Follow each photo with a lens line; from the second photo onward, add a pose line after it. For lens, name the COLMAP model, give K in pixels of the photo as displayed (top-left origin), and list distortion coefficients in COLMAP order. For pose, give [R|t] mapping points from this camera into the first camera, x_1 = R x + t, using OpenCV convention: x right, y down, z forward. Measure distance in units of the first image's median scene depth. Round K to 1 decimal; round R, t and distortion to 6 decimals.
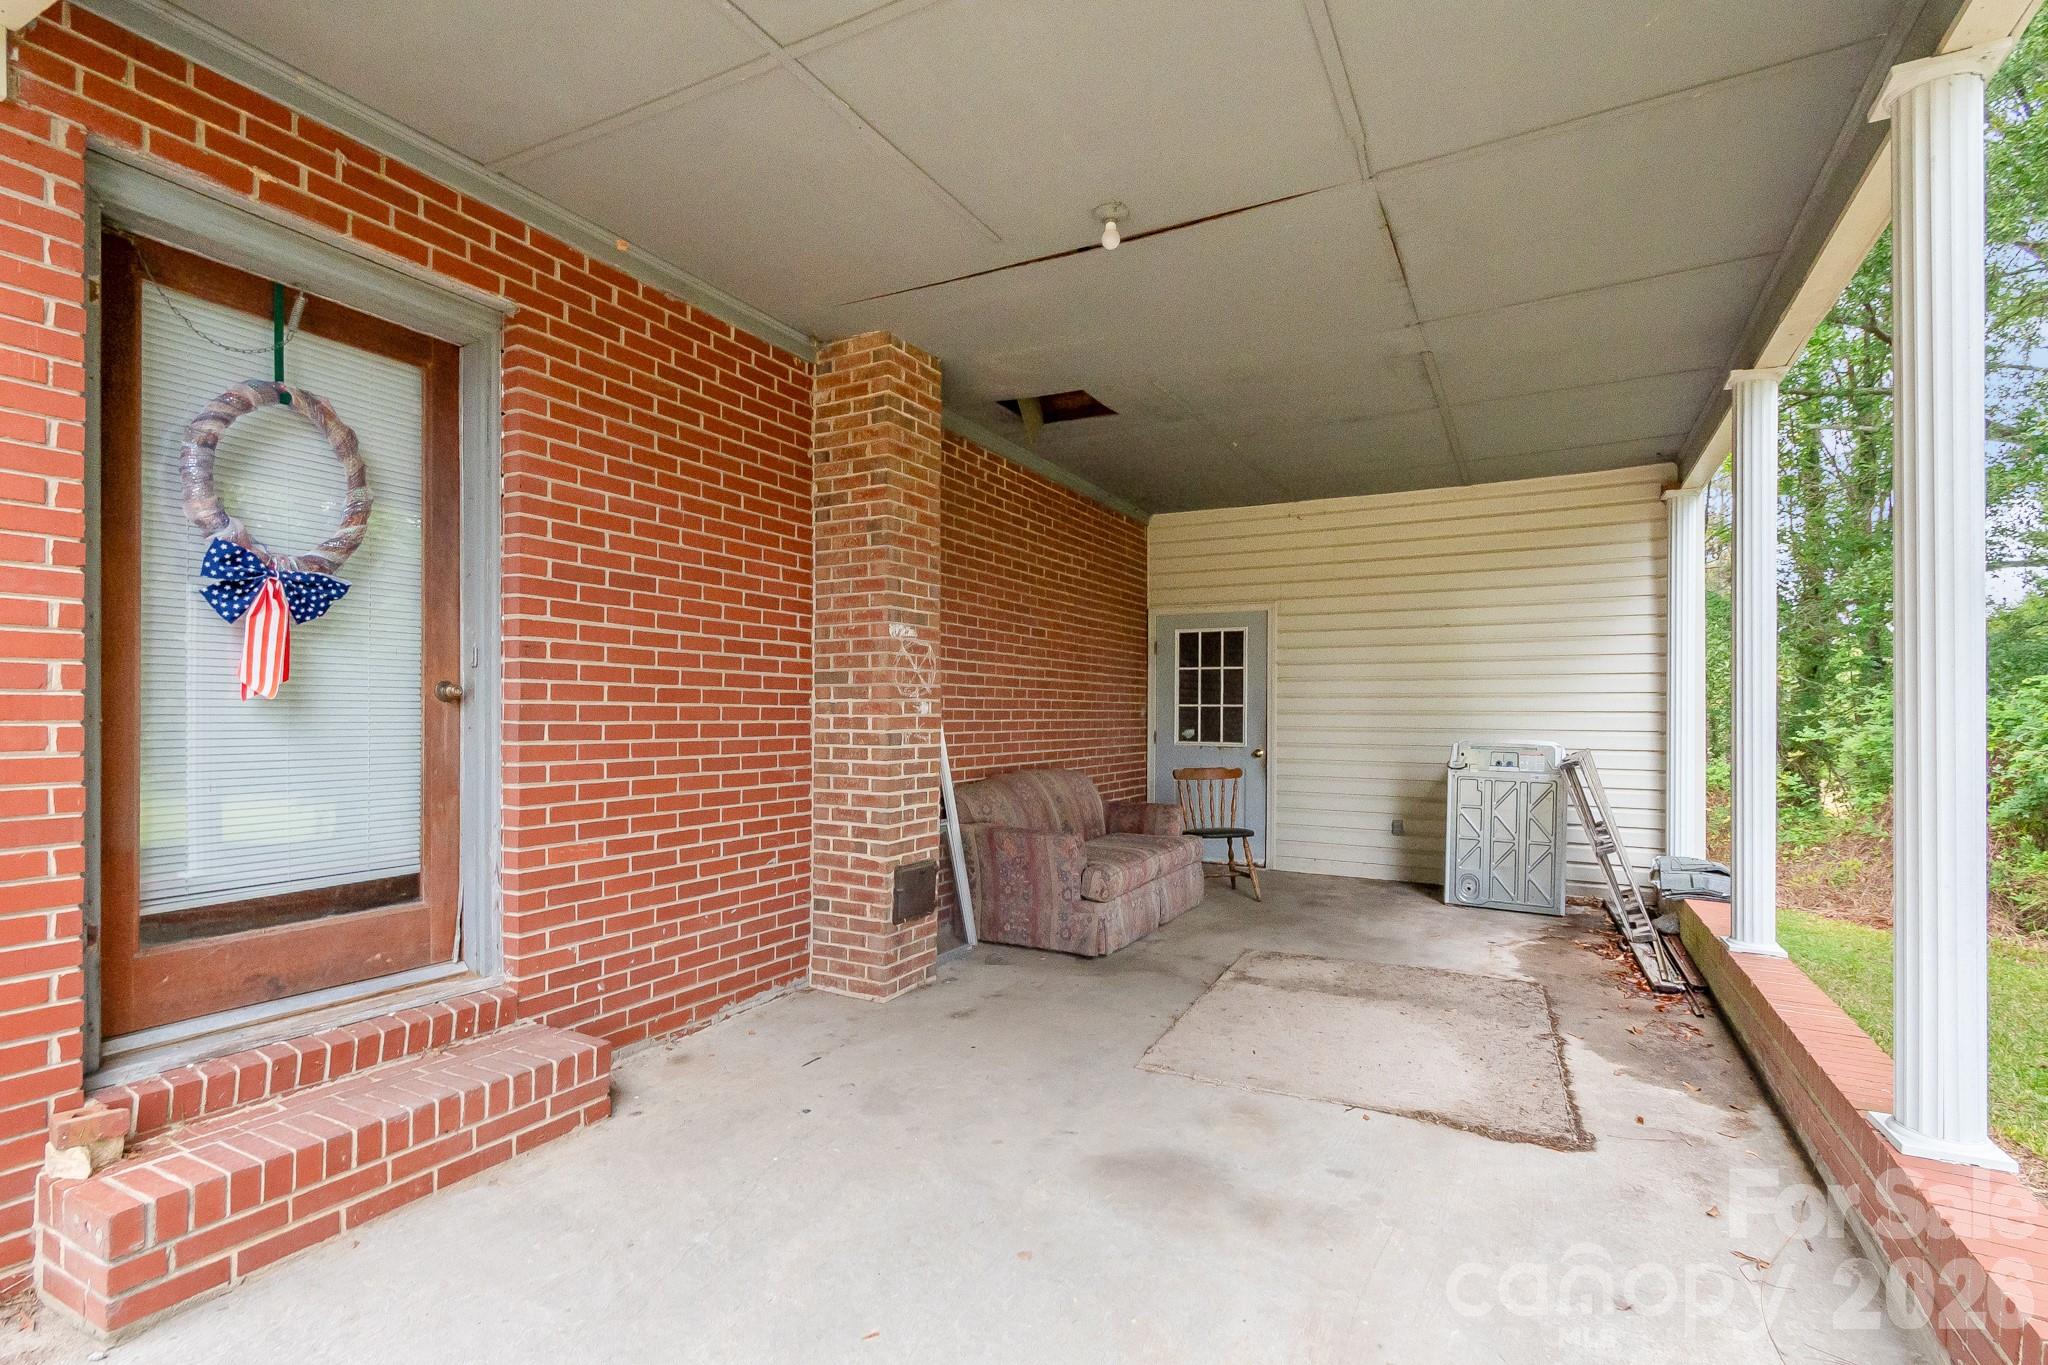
lens RADIAL K [[936.3, 0, 1028.7], [0, 936.3, 699.9], [0, 0, 1]] dist [0.004165, -0.002808]
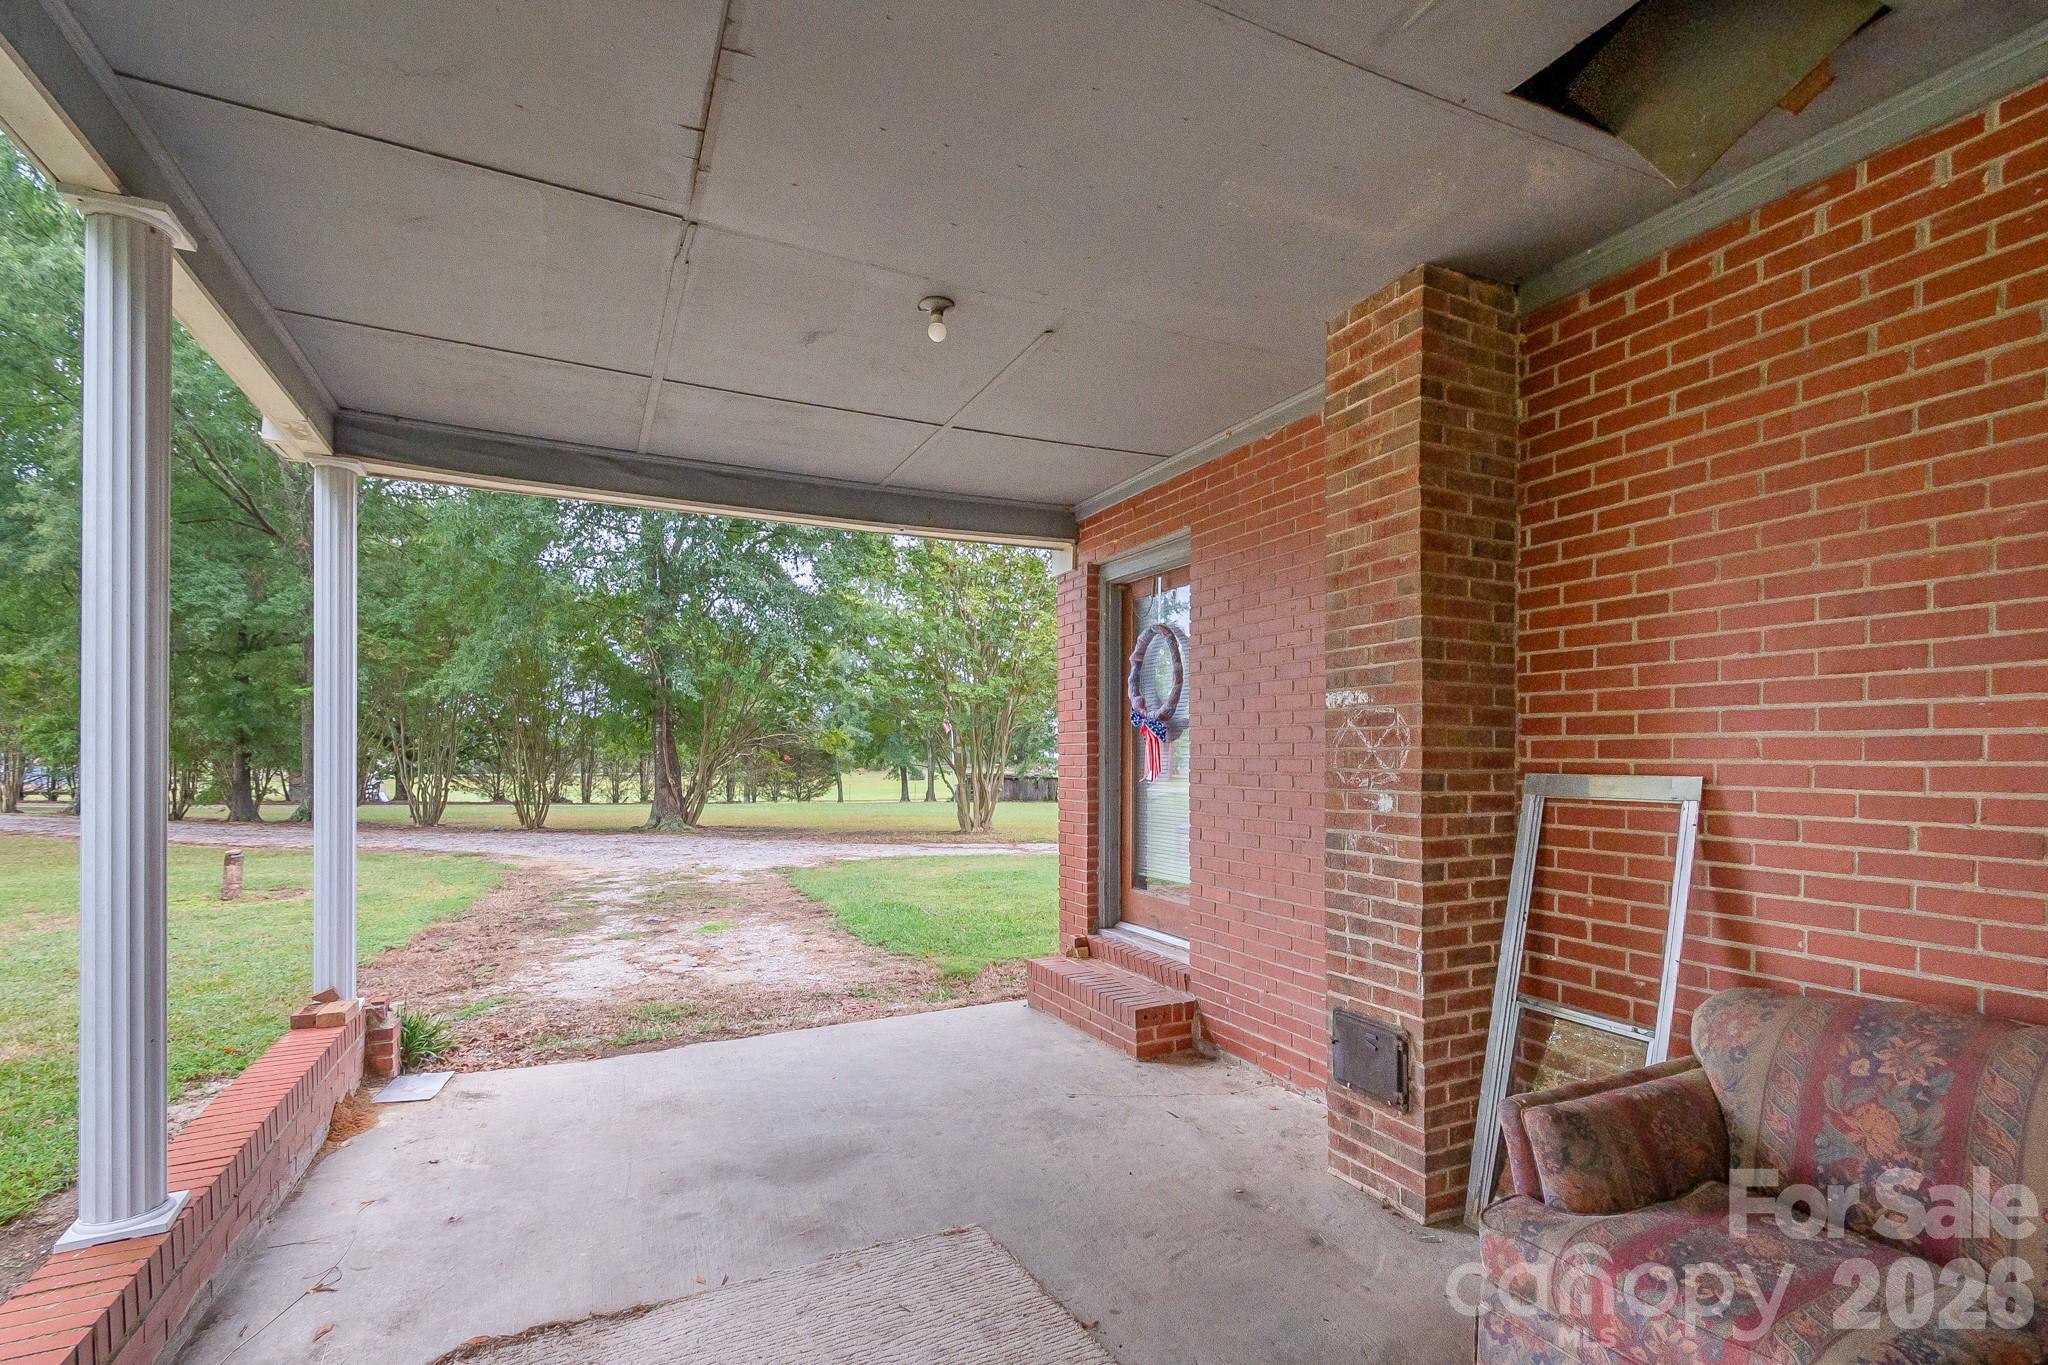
lens RADIAL K [[936.3, 0, 1034.3], [0, 936.3, 760.8], [0, 0, 1]] dist [0.004165, -0.002808]
pose [[-0.580407, -0.004898, -0.814312, 0.615433], [0.003611, 0.999957, -0.008588, -0.017806], [0.814319, -0.007924, -0.580364, 1.217359]]
